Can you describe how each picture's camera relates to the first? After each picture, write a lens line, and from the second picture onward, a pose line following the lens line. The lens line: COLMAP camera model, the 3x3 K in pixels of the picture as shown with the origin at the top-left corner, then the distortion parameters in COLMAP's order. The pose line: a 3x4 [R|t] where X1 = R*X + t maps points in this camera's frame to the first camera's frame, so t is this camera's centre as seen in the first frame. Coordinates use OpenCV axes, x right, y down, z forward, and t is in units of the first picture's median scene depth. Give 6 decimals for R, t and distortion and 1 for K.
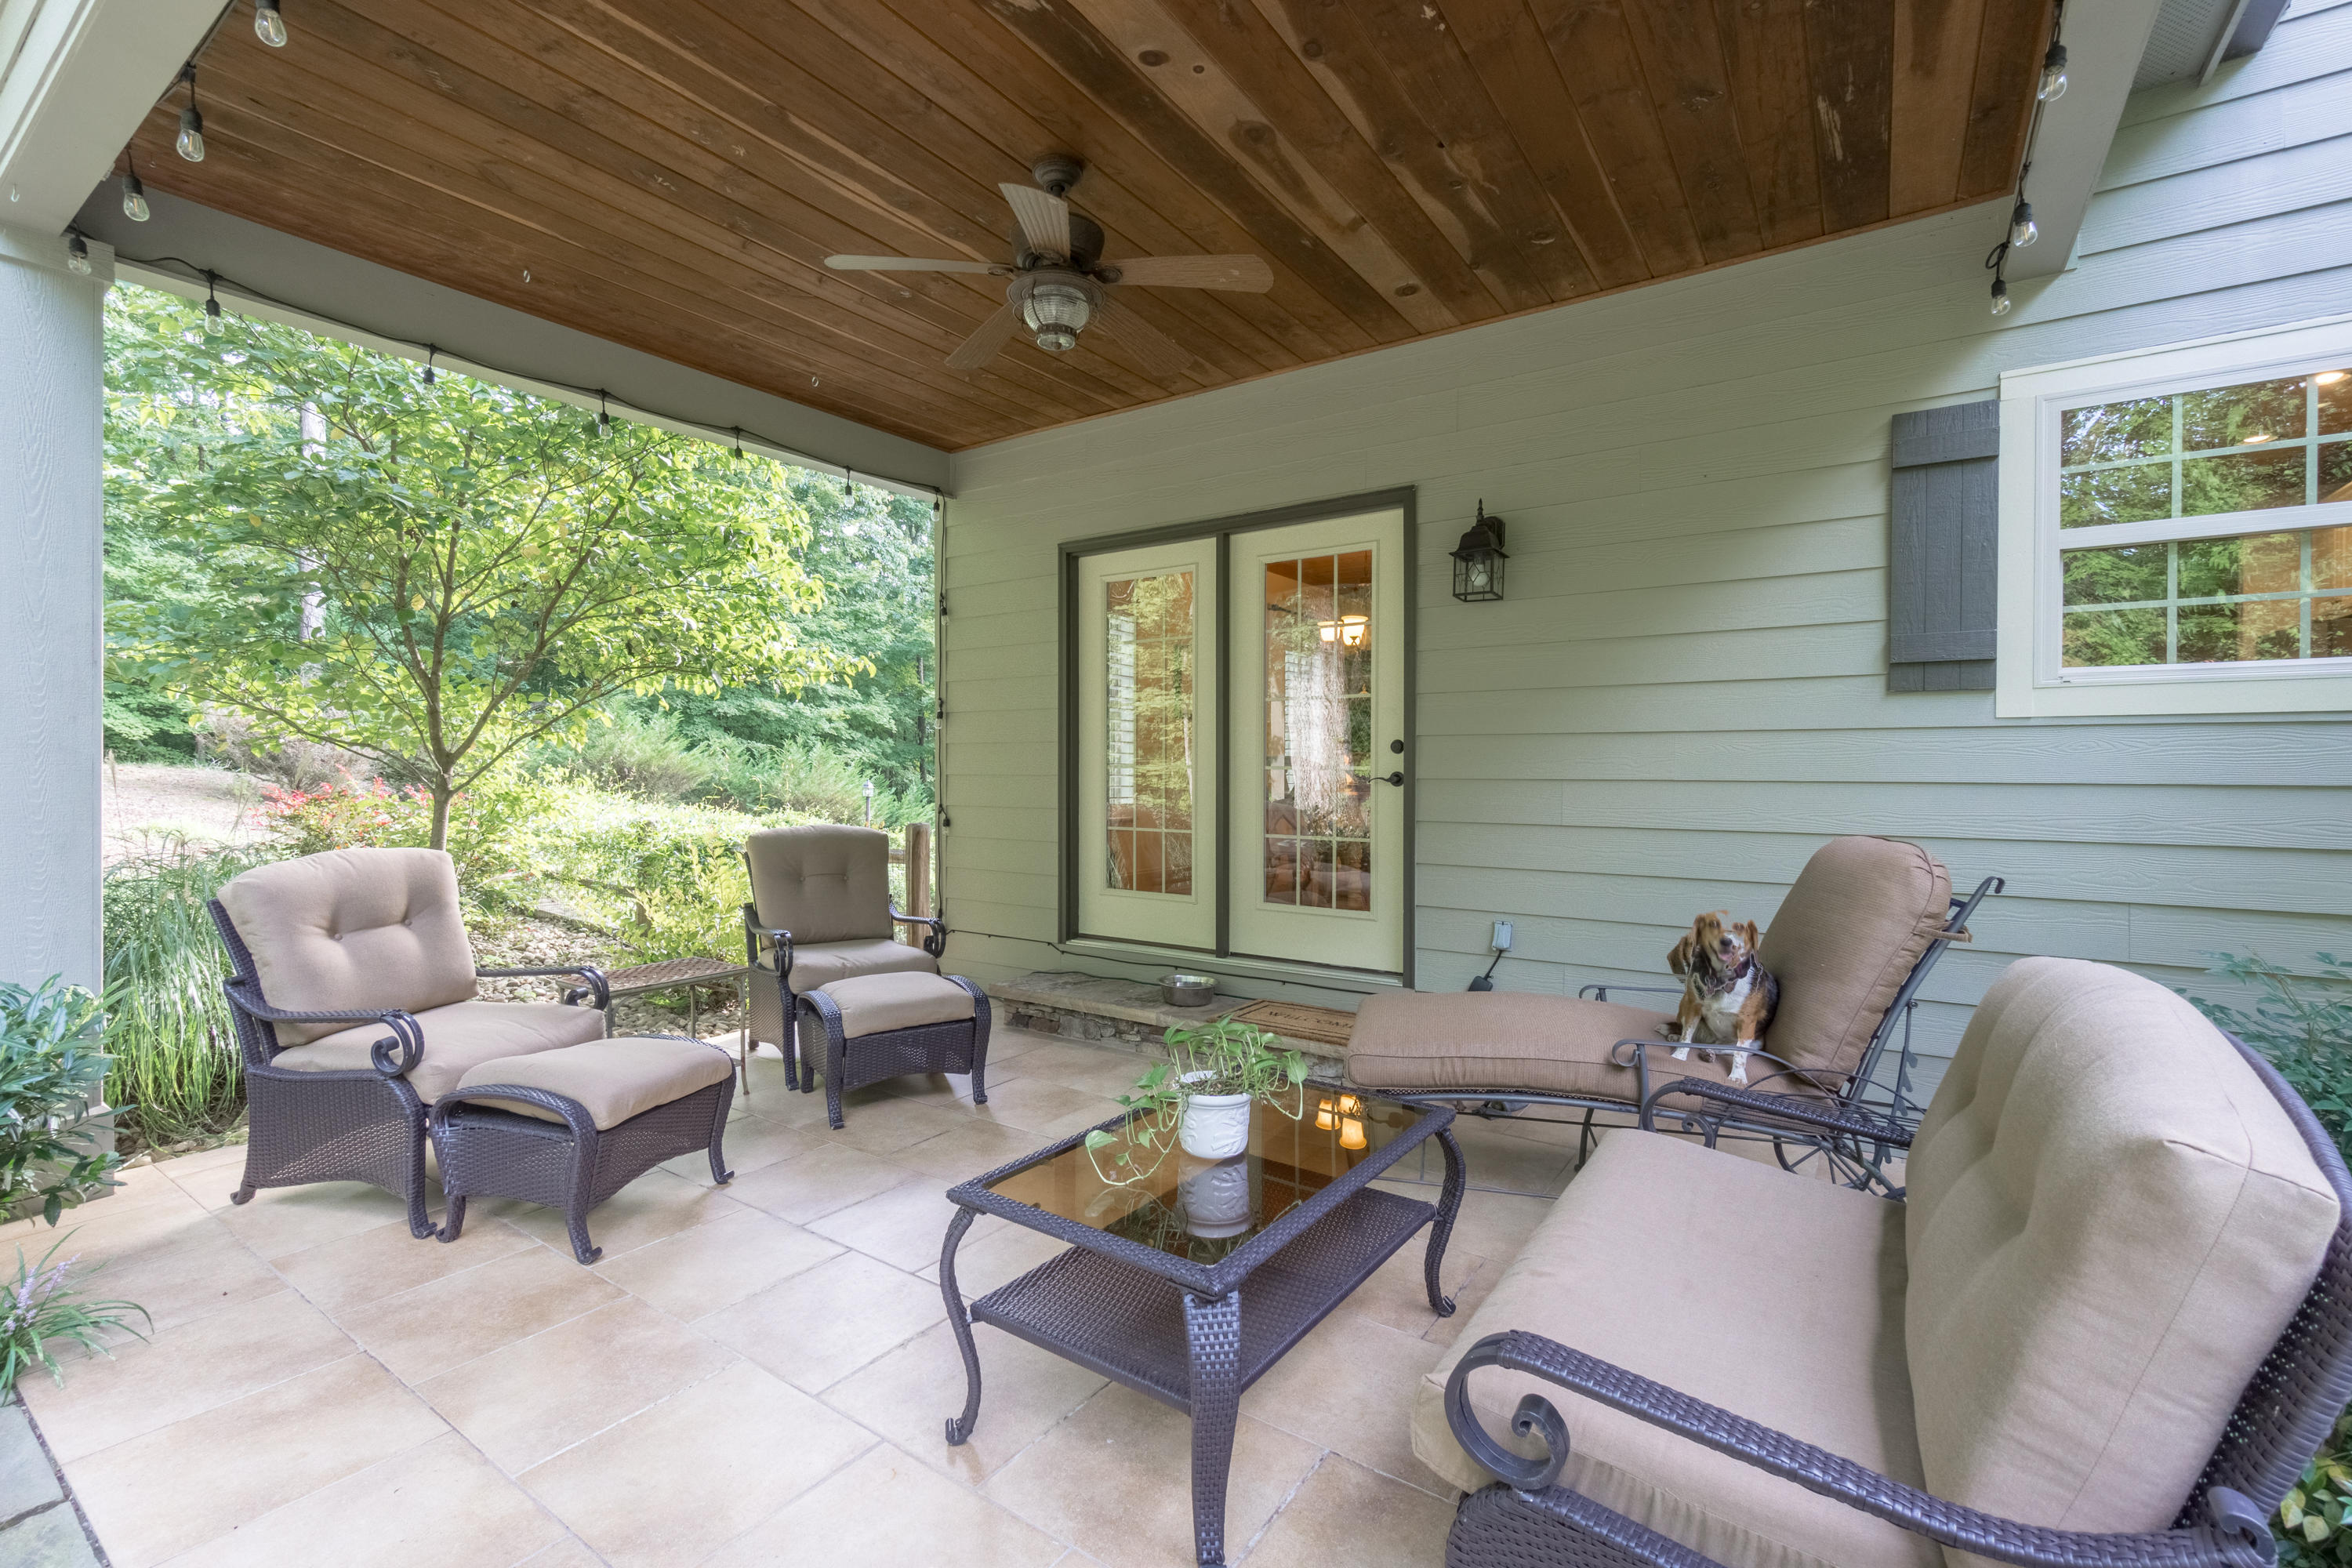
lens RADIAL K [[1020.5, 0, 1172.5], [0, 1020.5, 750.2], [0, 0, 1]] dist [-0.001339, 0.000449]
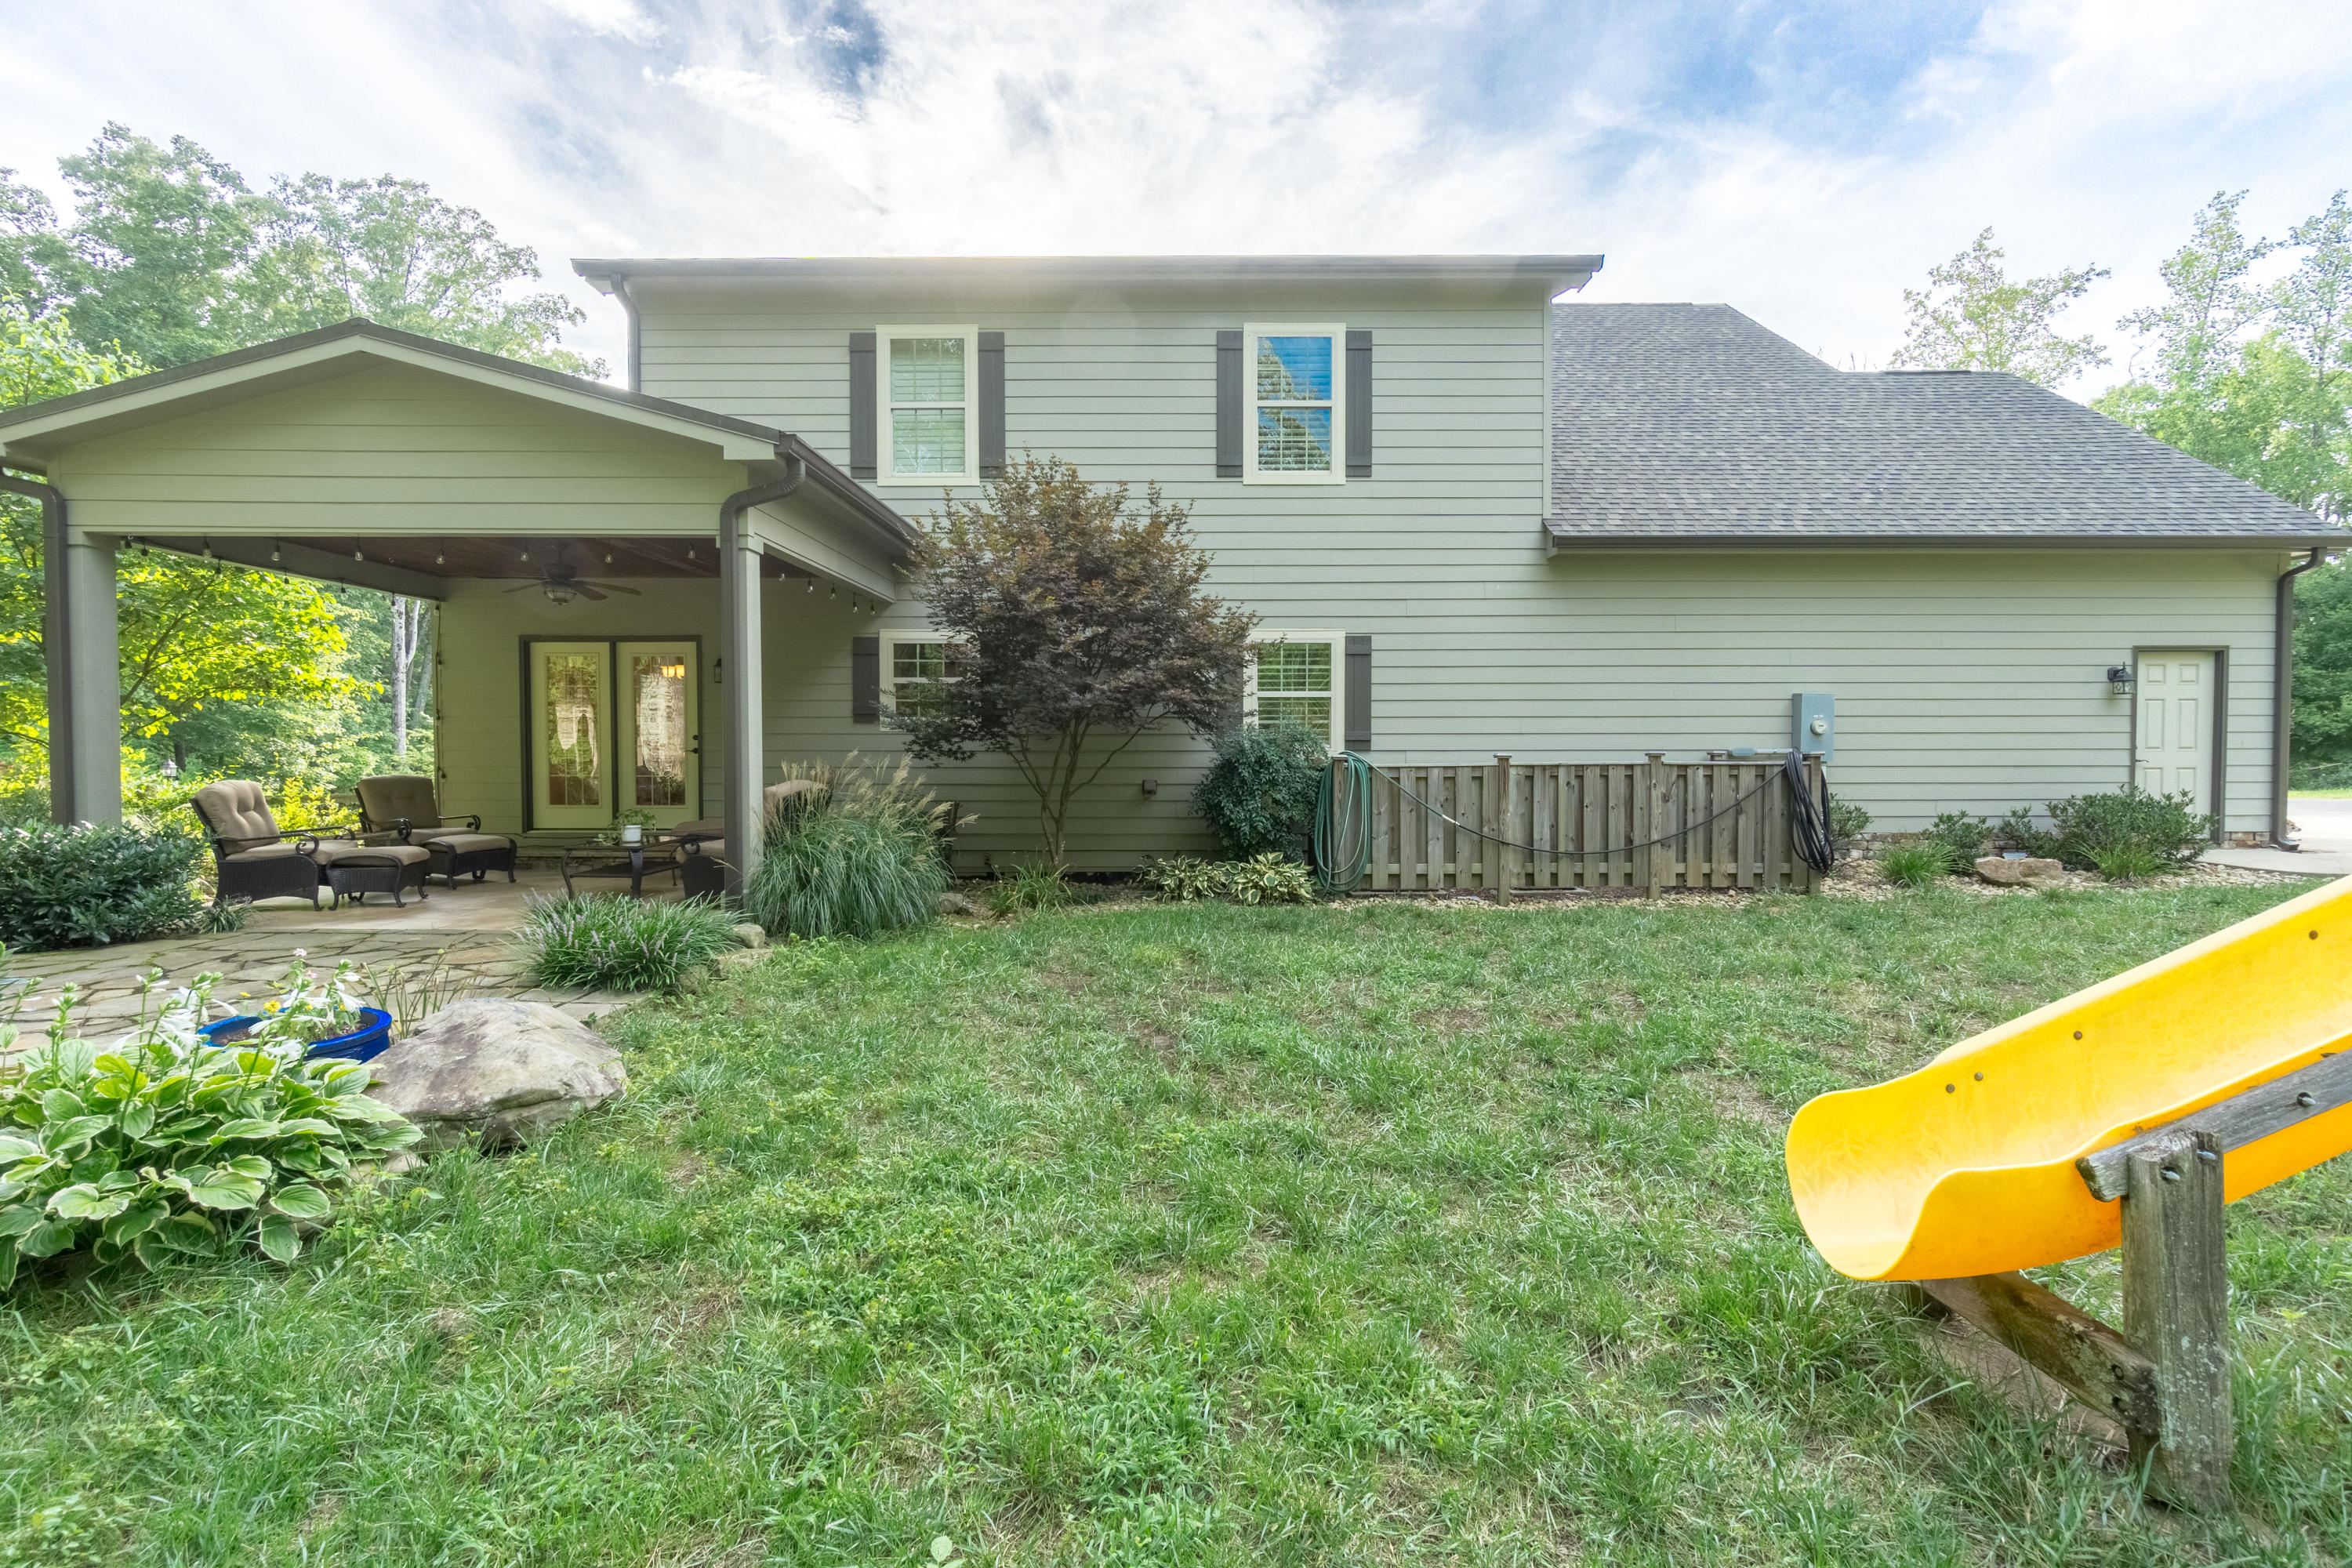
lens RADIAL K [[1031.8, 0, 1176.0], [0, 1031.8, 784.0], [0, 0, 1]] dist [-0.001790, -0.000003]
pose [[0.827086, -0.022233, 0.561635, -0.205041], [-0.007862, 0.998662, 0.051111, -0.024796], [-0.562020, -0.046689, 0.825805, -1.571106]]
